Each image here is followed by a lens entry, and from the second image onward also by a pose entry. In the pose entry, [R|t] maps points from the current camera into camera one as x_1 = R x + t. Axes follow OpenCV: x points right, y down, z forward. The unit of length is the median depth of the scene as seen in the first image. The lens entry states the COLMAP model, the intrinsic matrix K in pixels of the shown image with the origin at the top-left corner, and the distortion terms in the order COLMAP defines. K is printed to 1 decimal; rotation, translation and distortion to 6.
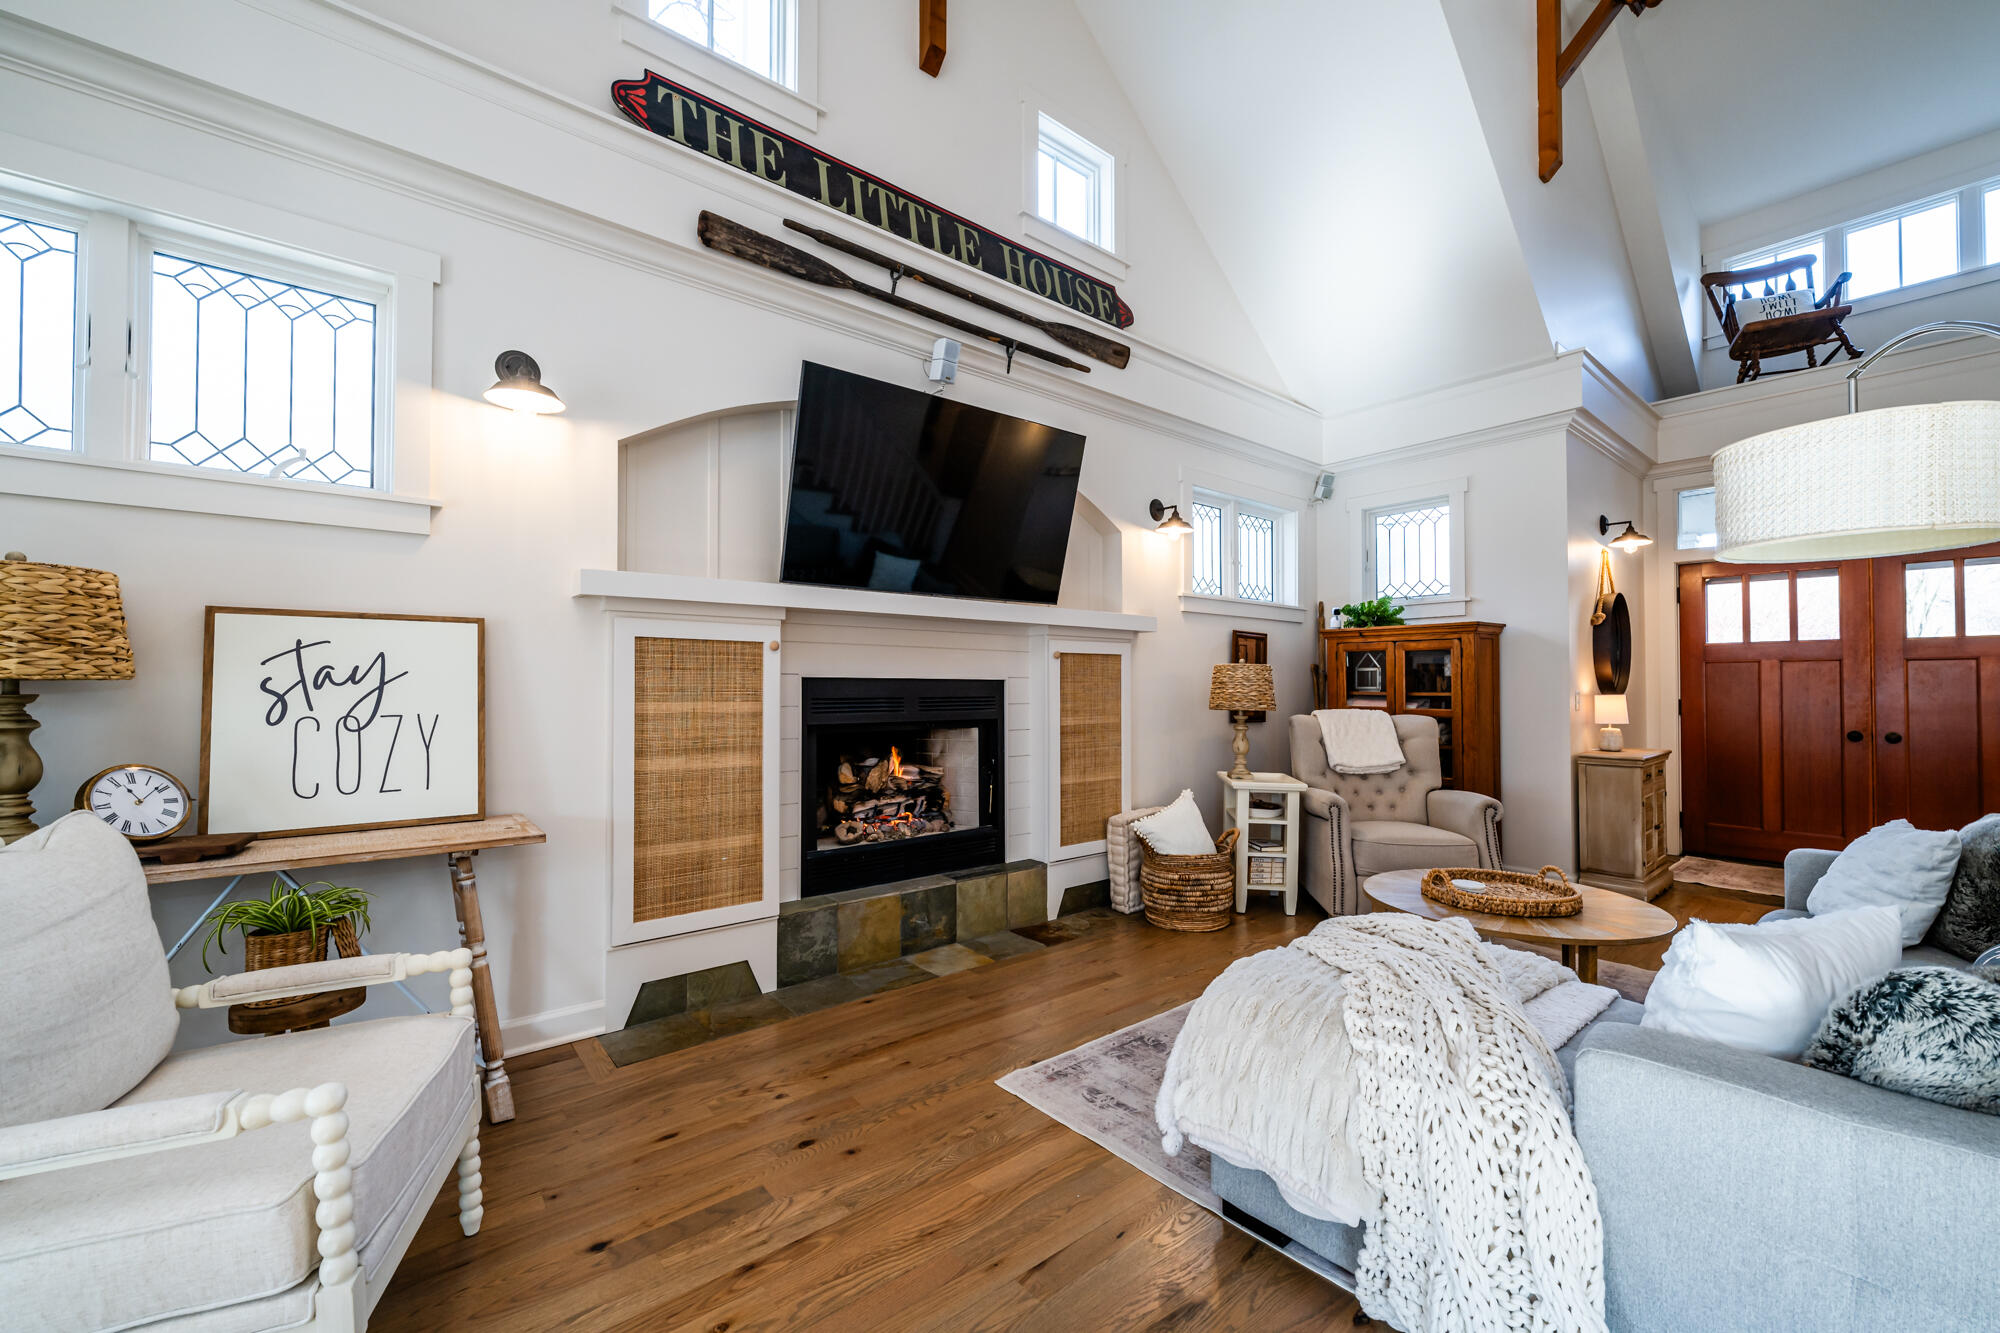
lens RADIAL K [[808.2, 0, 1002.0], [0, 808.2, 675.2], [0, 0, 1]] dist [0.000991, -0.000597]
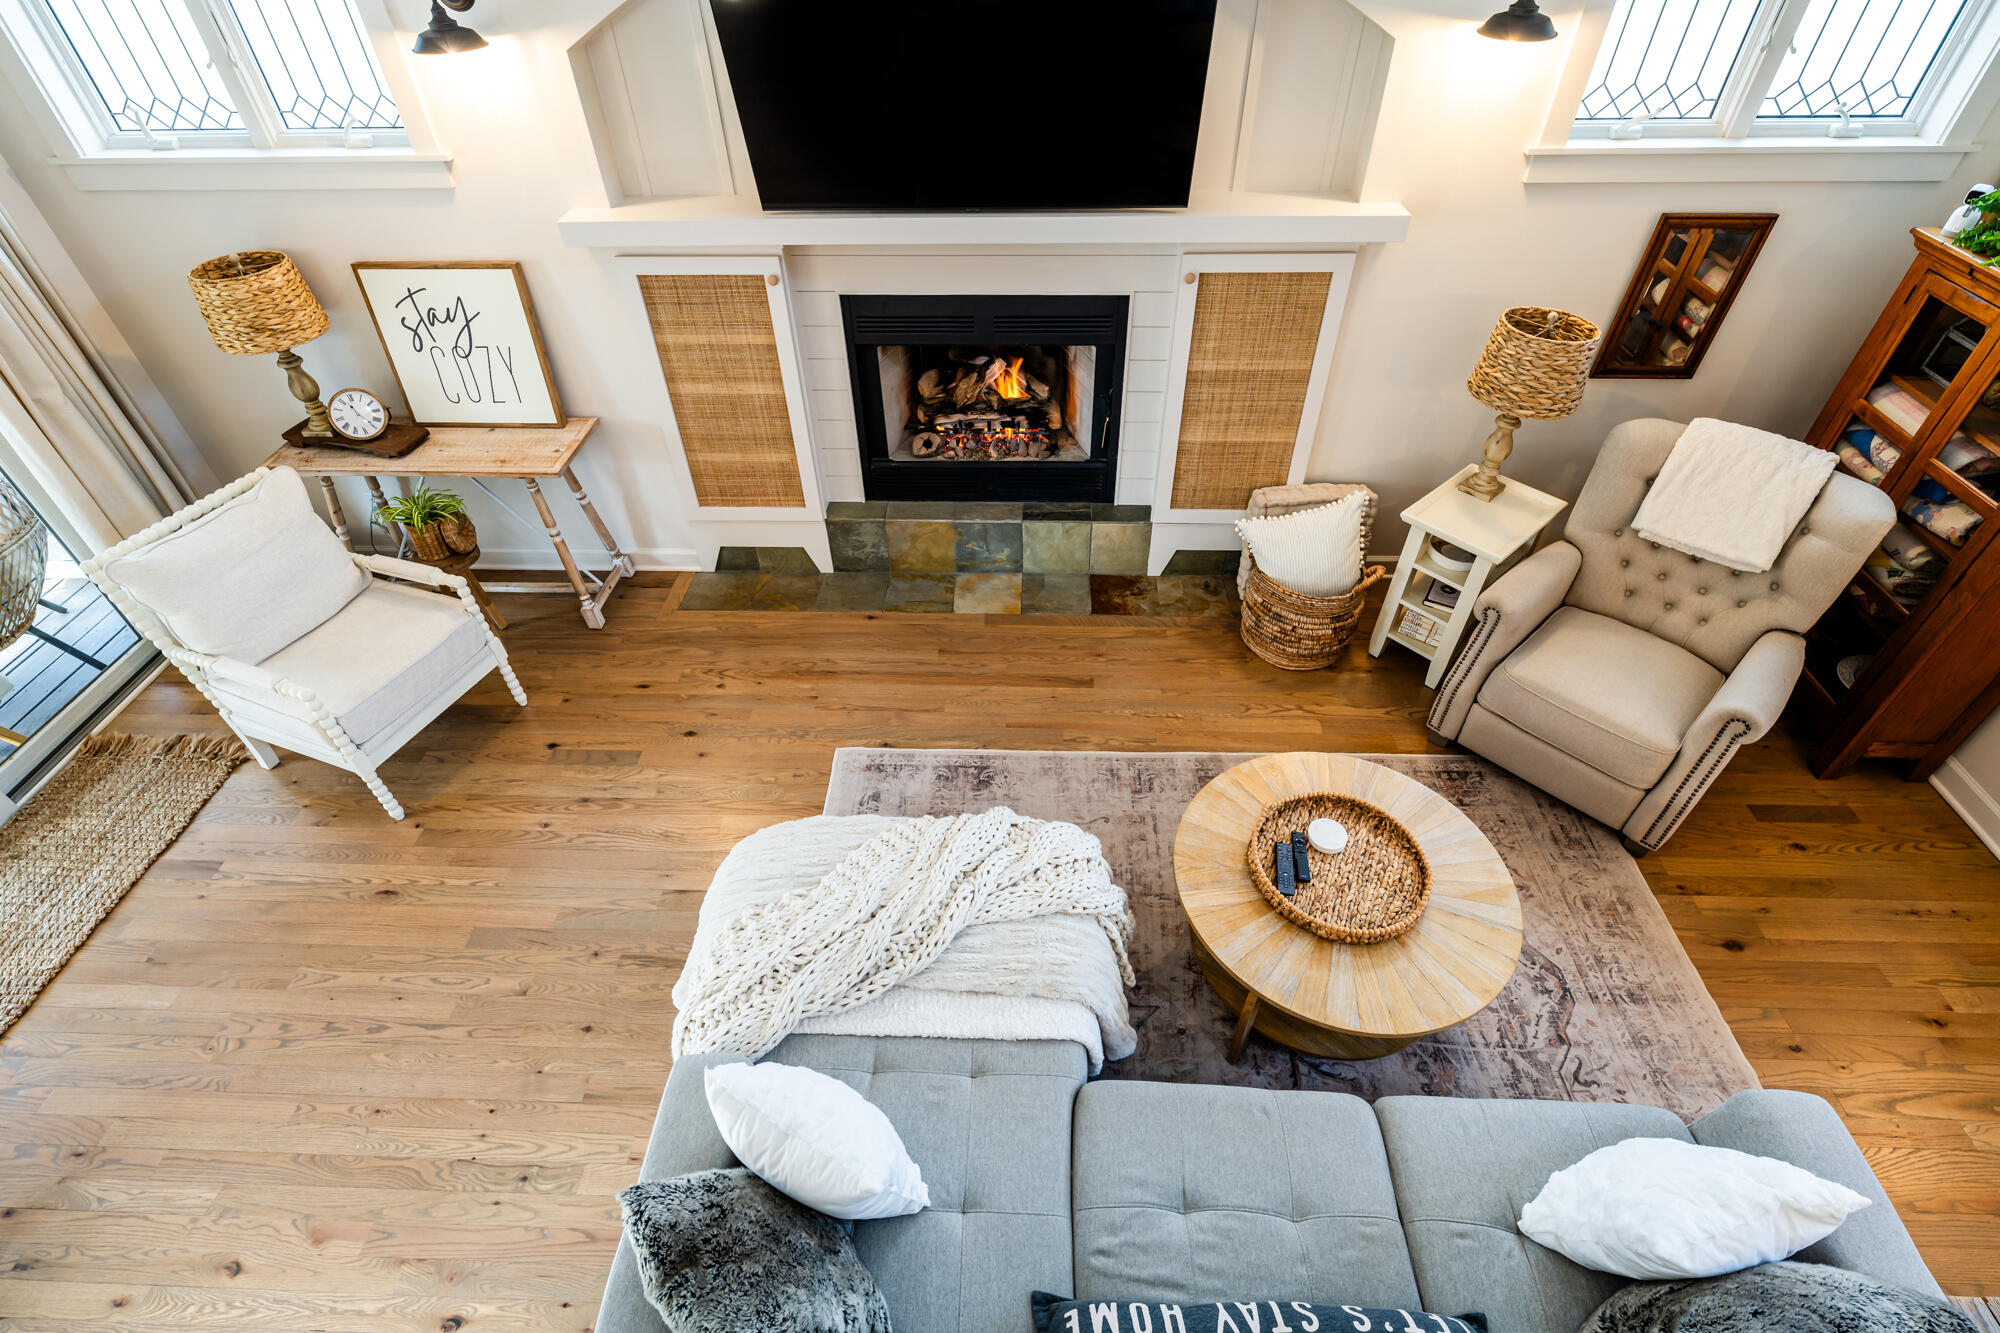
lens RADIAL K [[888.7, 0, 911.8], [0, 888.7, 706.6], [0, 0, 1]] dist [-0.003670, 0.000781]
pose [[0.741473, 0.445842, -0.501440, 0.547315], [0.028026, 0.726092, 0.687026, -0.360635], [0.670397, -0.523465, 0.525883, 0.286696]]
